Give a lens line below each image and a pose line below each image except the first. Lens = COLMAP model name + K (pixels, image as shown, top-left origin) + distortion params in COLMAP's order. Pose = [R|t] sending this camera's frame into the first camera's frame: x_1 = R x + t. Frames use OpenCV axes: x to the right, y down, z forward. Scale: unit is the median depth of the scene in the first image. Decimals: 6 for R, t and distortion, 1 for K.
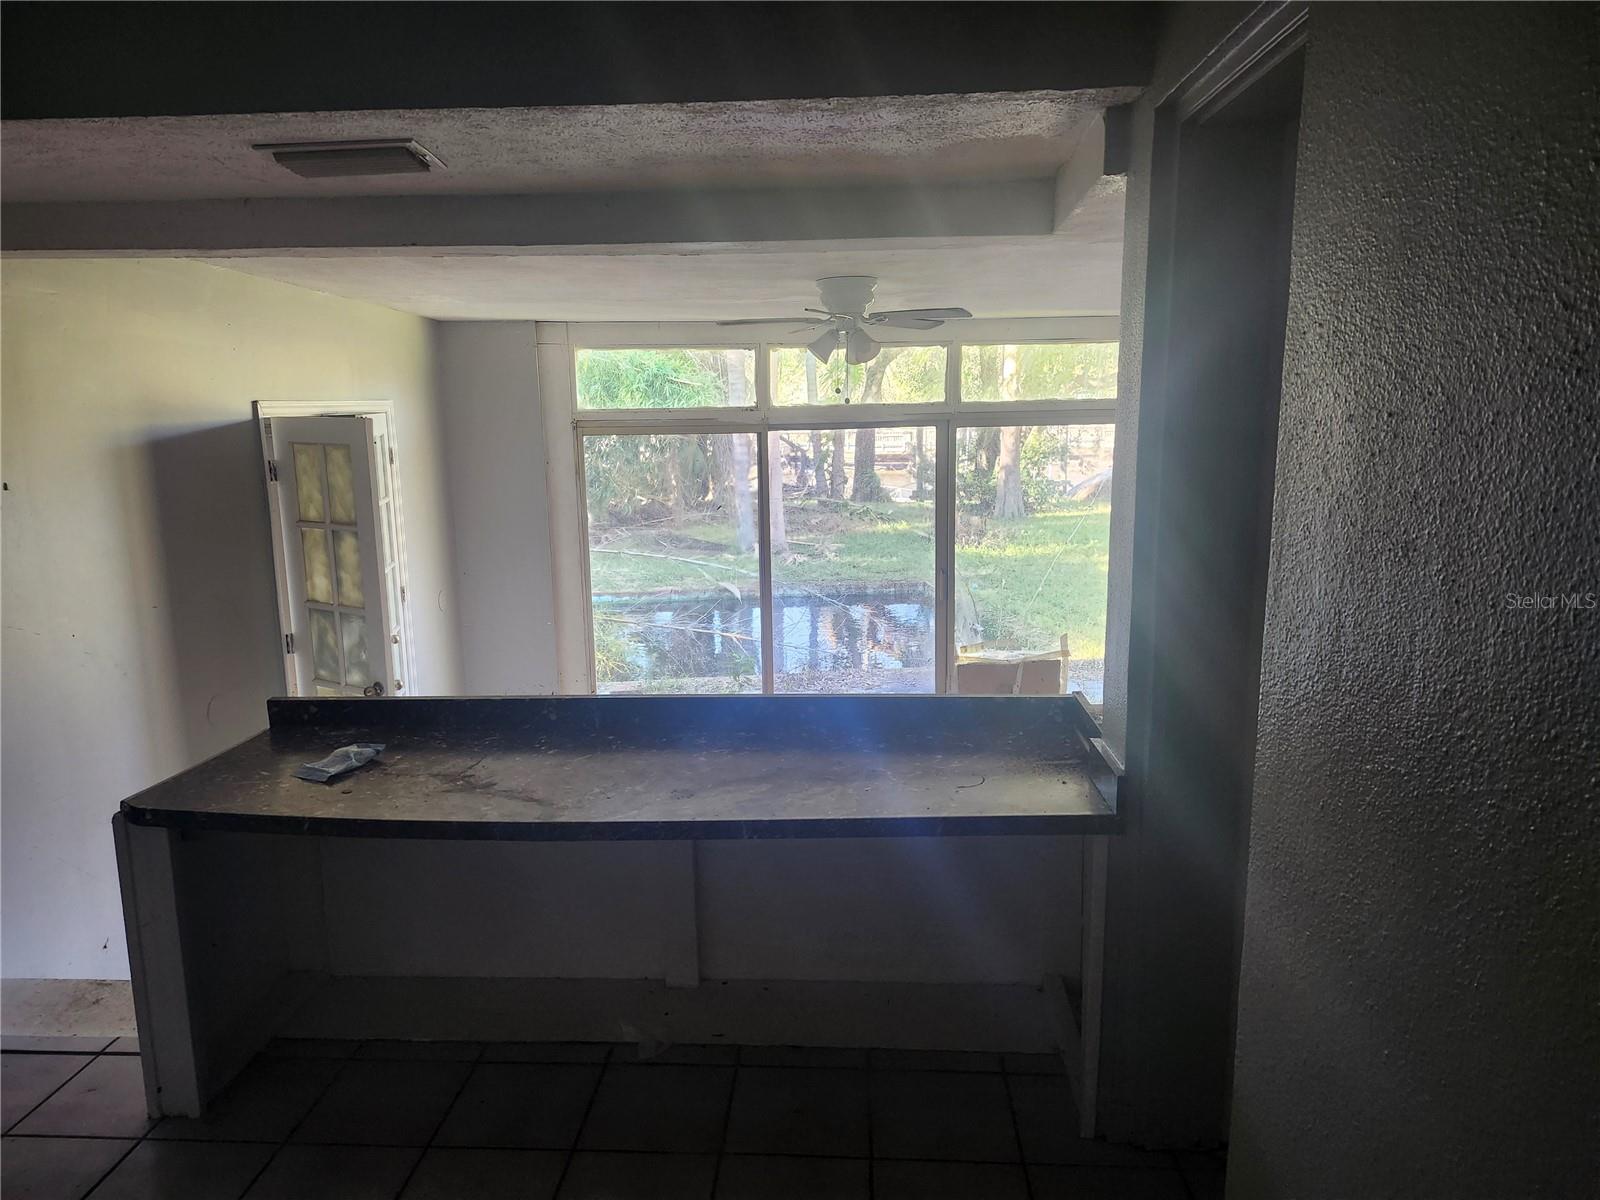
lens RADIAL K [[1097.8, 0, 803.4], [0, 1097.8, 595.6], [0, 0, 1]] dist [0.113572, -0.140254]
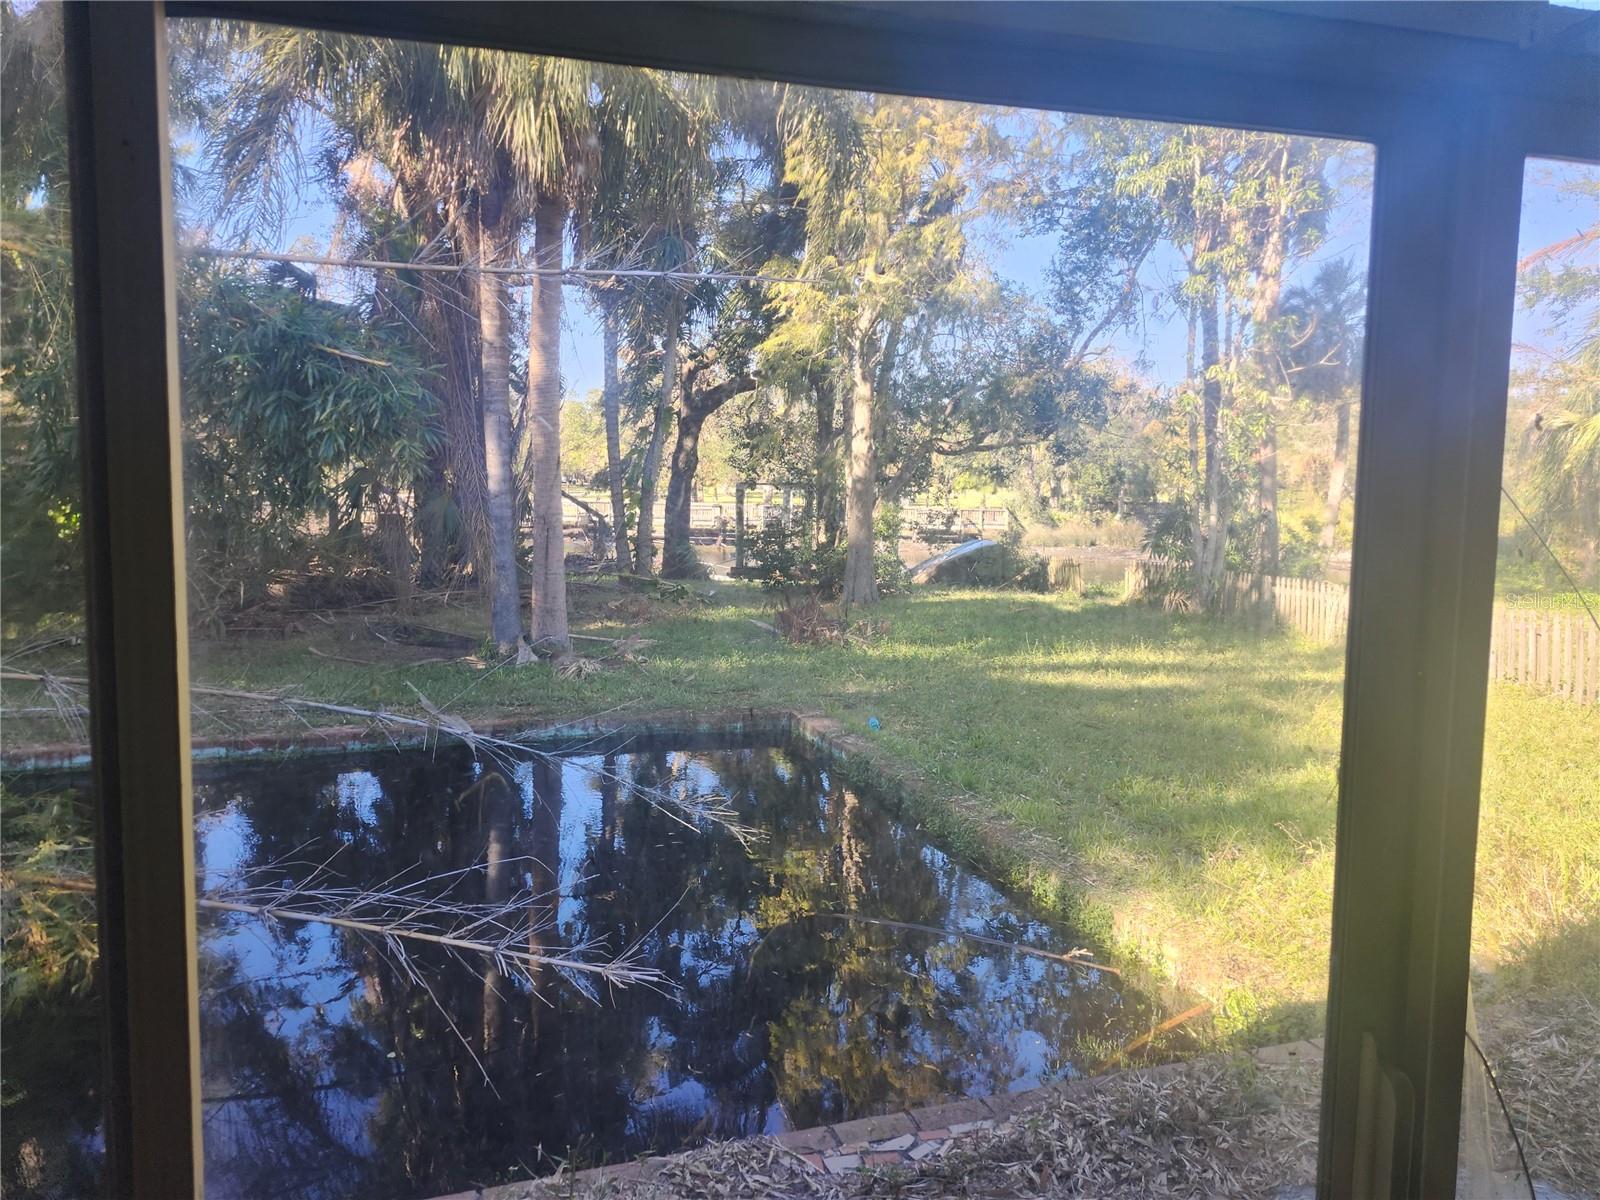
lens RADIAL K [[1097.8, 0, 803.4], [0, 1097.8, 595.6], [0, 0, 1]] dist [0.113572, -0.140254]
pose [[0.983942, 0.013250, 0.177994, 0.003205], [-0.000764, 0.997544, -0.070036, -0.018430], [-0.178485, 0.068775, 0.981536, 0.207260]]
